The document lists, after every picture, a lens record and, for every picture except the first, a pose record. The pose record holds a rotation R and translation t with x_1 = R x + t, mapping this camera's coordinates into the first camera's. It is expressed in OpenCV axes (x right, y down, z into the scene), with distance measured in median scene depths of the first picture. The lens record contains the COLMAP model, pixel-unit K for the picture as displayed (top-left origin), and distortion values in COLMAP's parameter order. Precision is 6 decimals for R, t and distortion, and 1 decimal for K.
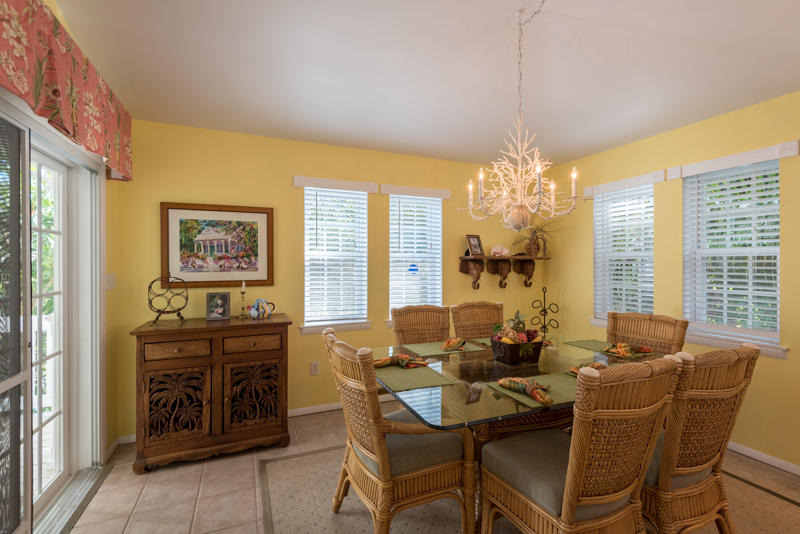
lens RADIAL K [[370.2, 0, 404.4], [0, 370.2, 264.1], [0, 0, 1]] dist [0.012626, -0.001789]
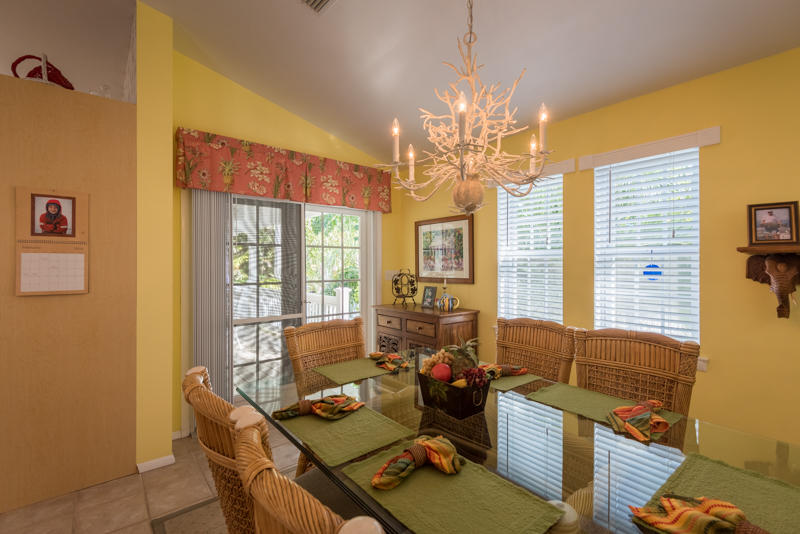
lens RADIAL K [[370.2, 0, 402.8], [0, 370.2, 265.7], [0, 0, 1]] dist [0.012626, -0.001789]
pose [[0.262212, -0.000321, -0.965010, 0.659673], [-0.003079, 0.999995, -0.001169, 0.005585], [0.965005, 0.003277, 0.262209, 0.523354]]
